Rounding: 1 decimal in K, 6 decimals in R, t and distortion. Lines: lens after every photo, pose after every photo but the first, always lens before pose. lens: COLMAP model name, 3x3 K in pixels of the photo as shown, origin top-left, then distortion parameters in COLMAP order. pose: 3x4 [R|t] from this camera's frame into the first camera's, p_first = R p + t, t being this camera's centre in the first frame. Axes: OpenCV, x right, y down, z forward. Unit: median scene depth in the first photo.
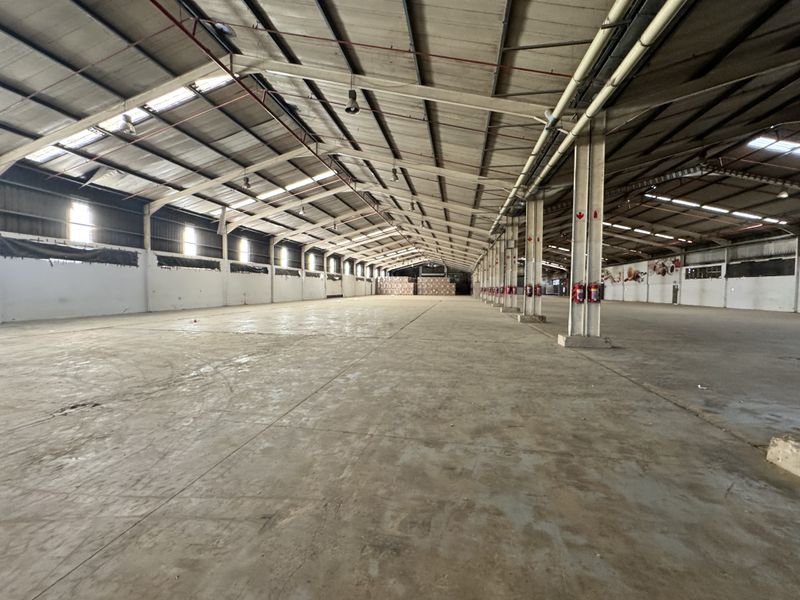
lens RADIAL K [[319.4, 0, 401.8], [0, 319.4, 299.0], [0, 0, 1]] dist [-0.003301, 0.000317]
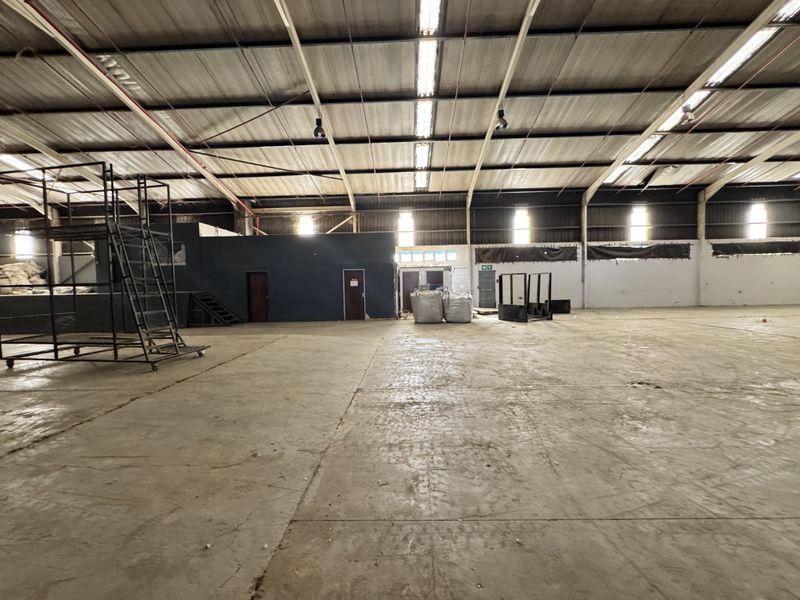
lens RADIAL K [[319.4, 0, 400.3], [0, 319.4, 298.6], [0, 0, 1]] dist [-0.003301, 0.000317]
pose [[0.151135, 0.032239, -0.987987, -0.003673], [-0.011875, 0.999455, 0.030796, 0.000494], [0.988442, 0.007078, 0.151436, -0.017330]]
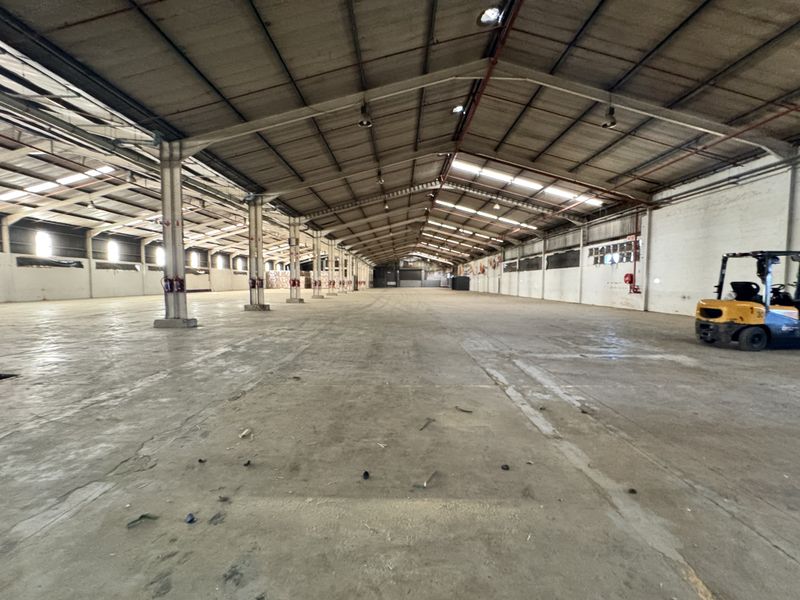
lens RADIAL K [[319.4, 0, 403.0], [0, 319.4, 297.9], [0, 0, 1]] dist [-0.003301, 0.000317]
pose [[0.983772, -0.015629, 0.178741, 0.757279], [0.012634, 0.999760, 0.017885, 0.013521], [-0.178978, -0.015336, 0.983734, -0.252653]]
